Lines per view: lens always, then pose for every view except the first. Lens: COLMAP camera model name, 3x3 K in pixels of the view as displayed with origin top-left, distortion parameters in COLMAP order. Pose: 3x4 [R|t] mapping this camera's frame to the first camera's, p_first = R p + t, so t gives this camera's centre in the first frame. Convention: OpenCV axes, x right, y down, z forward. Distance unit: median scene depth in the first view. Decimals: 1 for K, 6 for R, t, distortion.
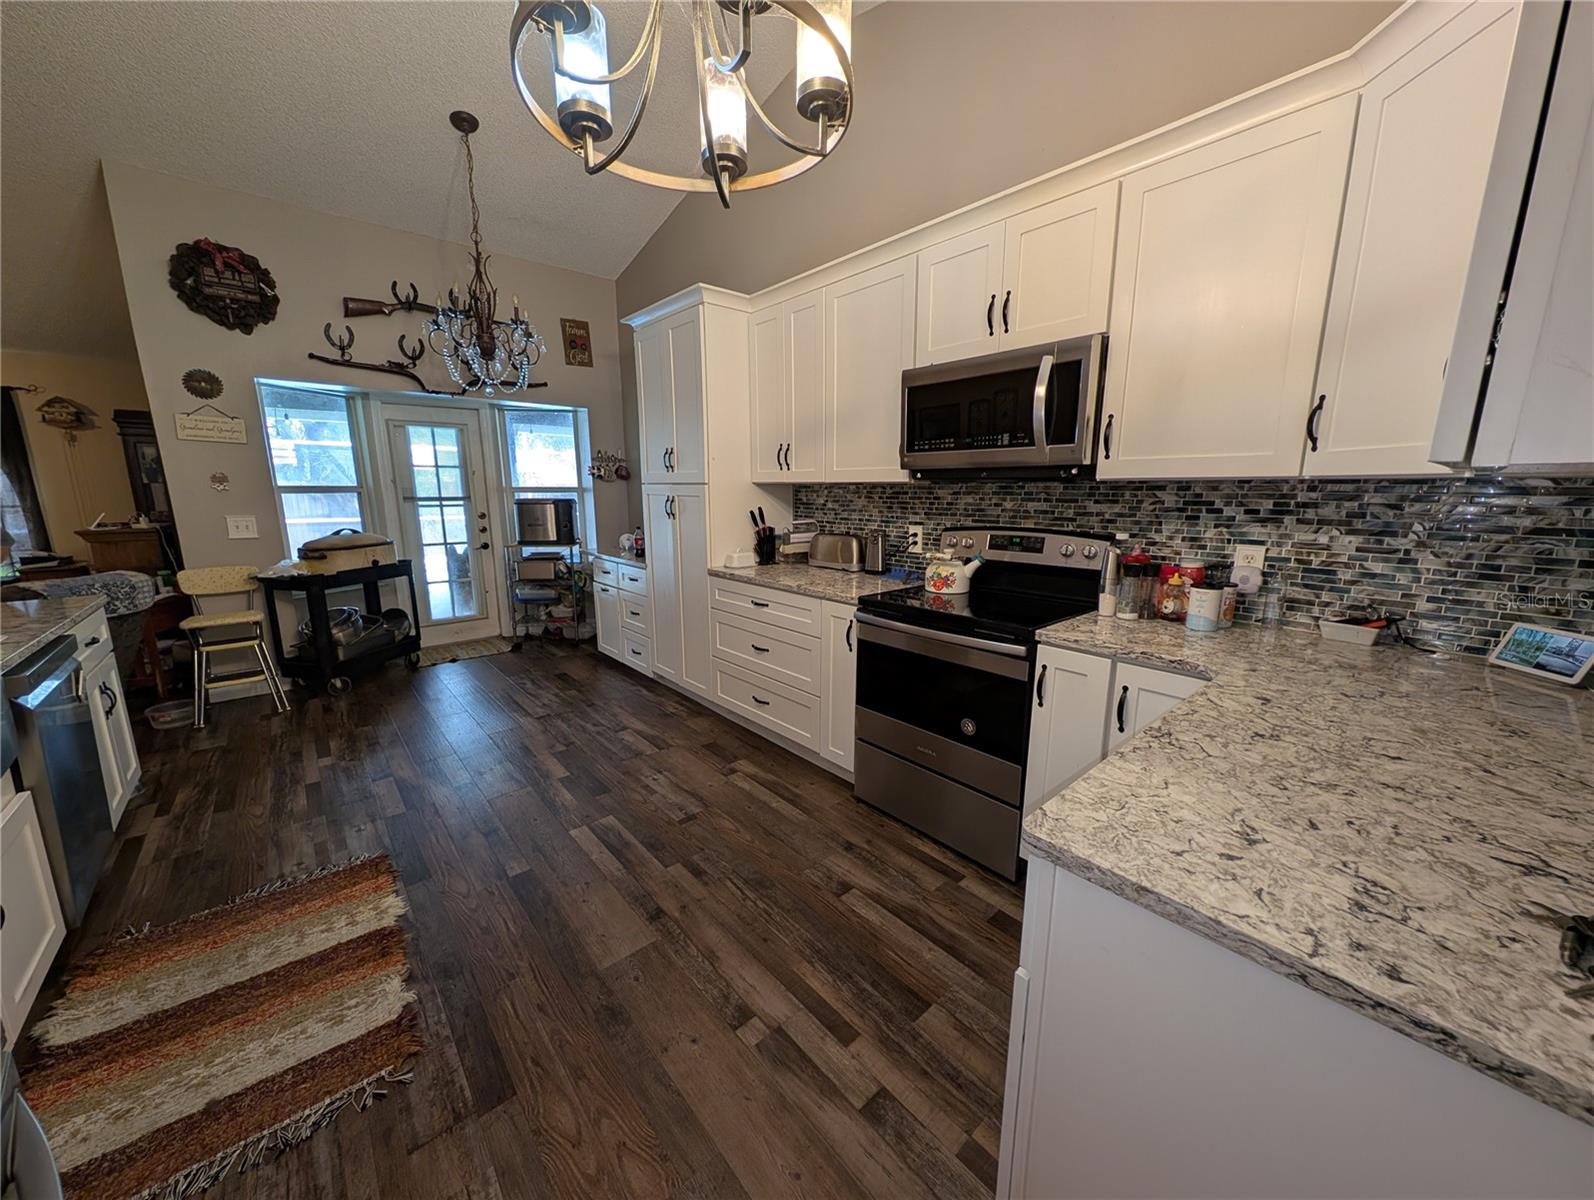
lens RADIAL K [[582.9, 0, 799.5], [0, 582.9, 600.5], [0, 0, 1]] dist [0.006006, -0.002616]
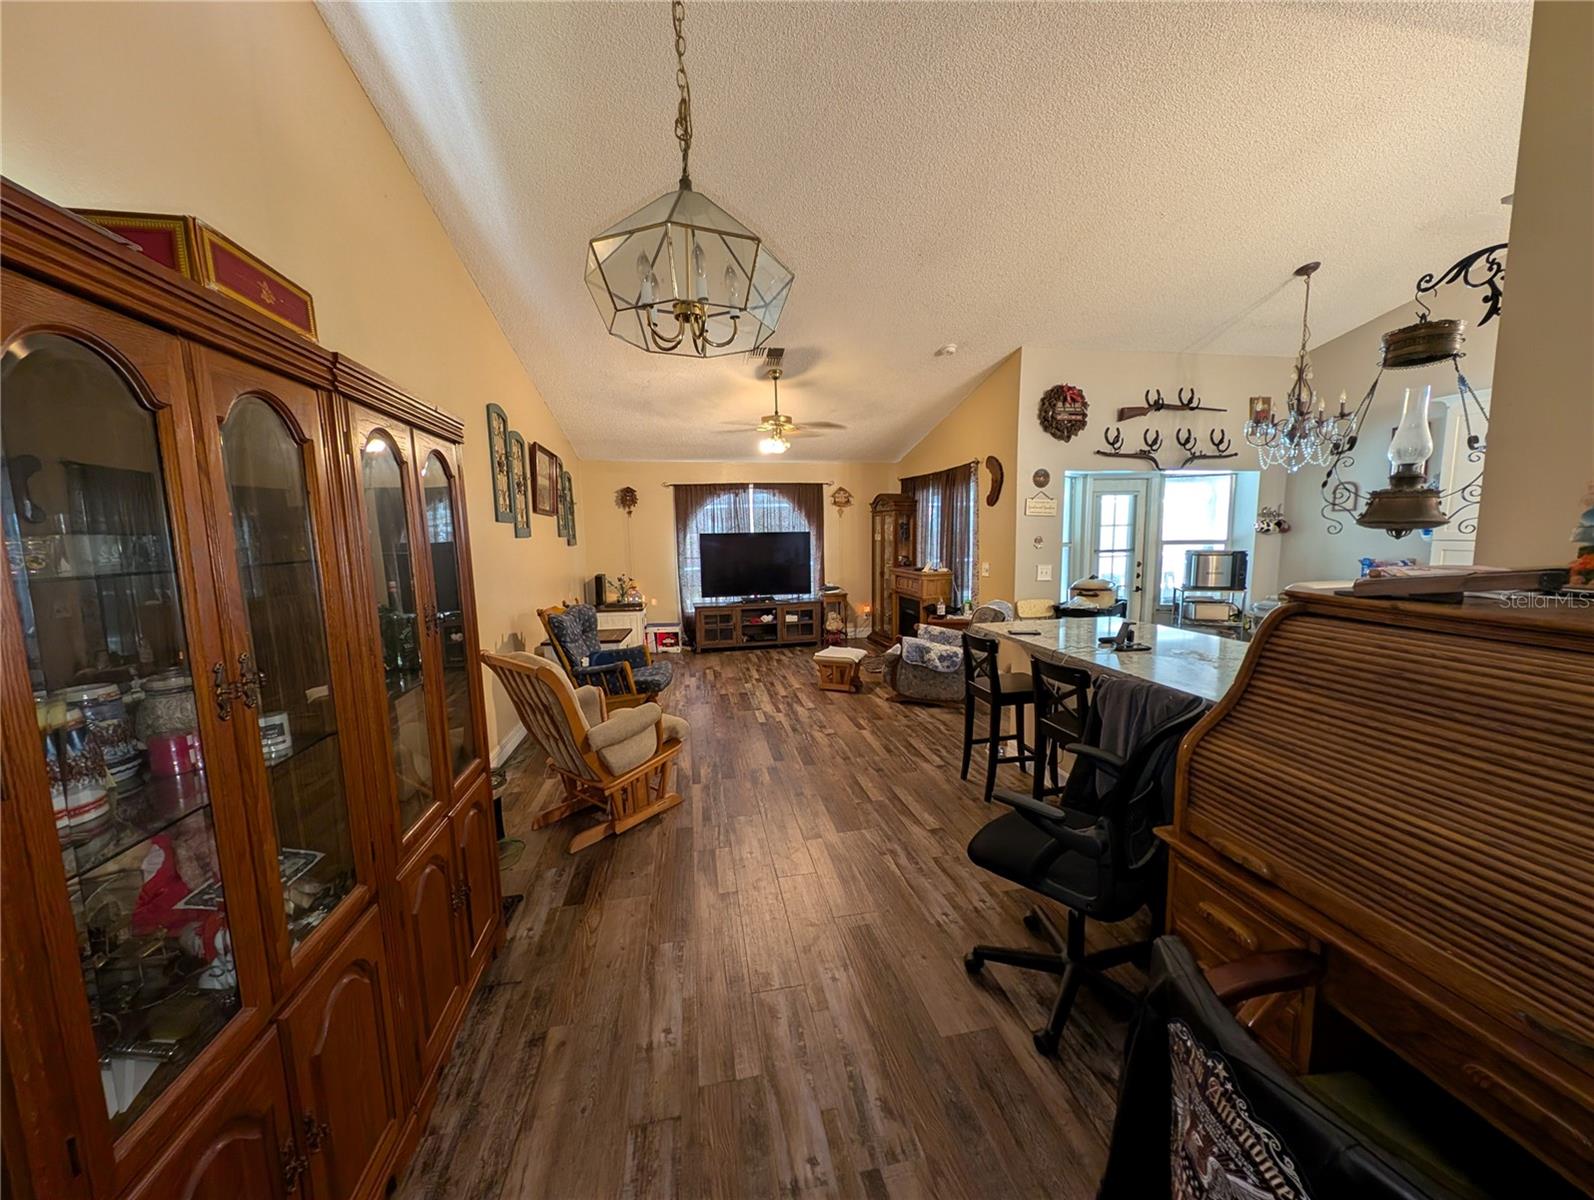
lens RADIAL K [[582.9, 0, 801.4], [0, 582.9, 601.9], [0, 0, 1]] dist [0.006006, -0.002616]
pose [[0.859387, 0.045396, -0.509307, -0.688579], [-0.079959, 0.995728, -0.046168, 0.058846], [0.505035, 0.080400, 0.859346, -0.513761]]
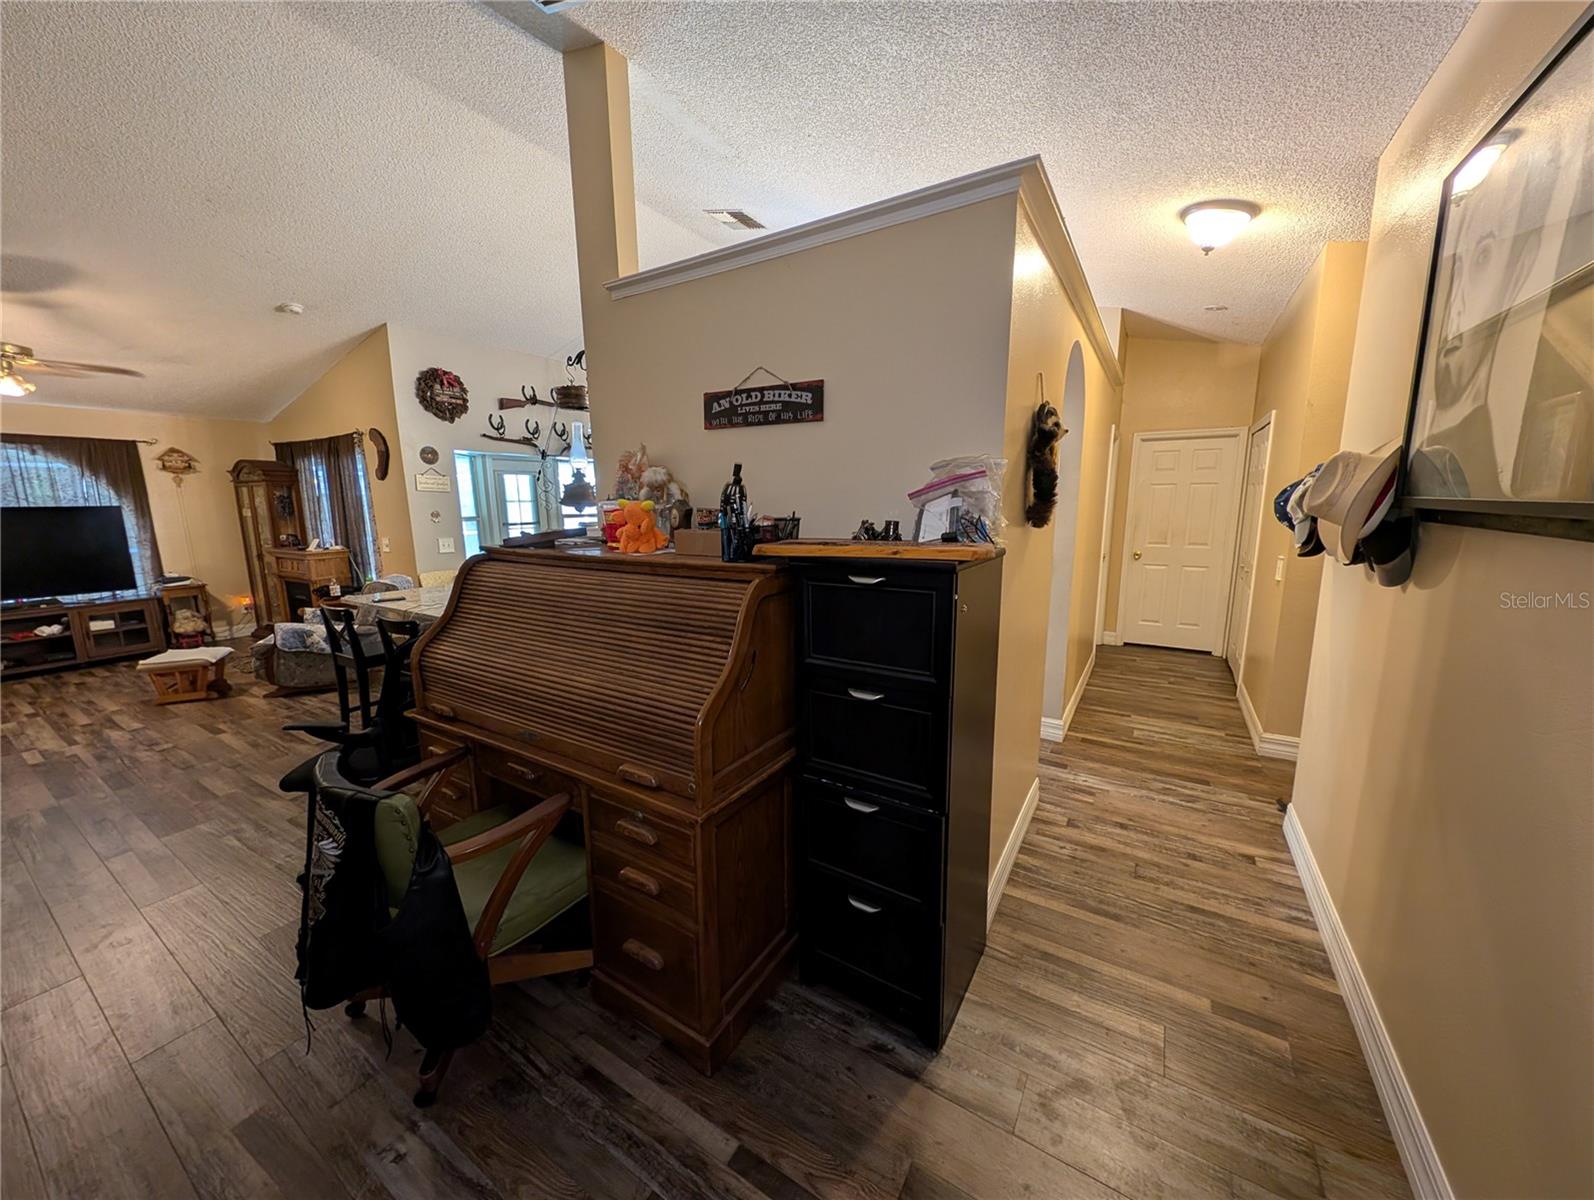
lens RADIAL K [[582.9, 0, 798.2], [0, 582.9, 601.5], [0, 0, 1]] dist [0.006006, -0.002616]
pose [[0.958222, -0.058832, 0.279911, -0.472612], [0.064292, 0.997877, -0.010357, 0.093340], [-0.278707, 0.027920, 0.959970, -0.698923]]
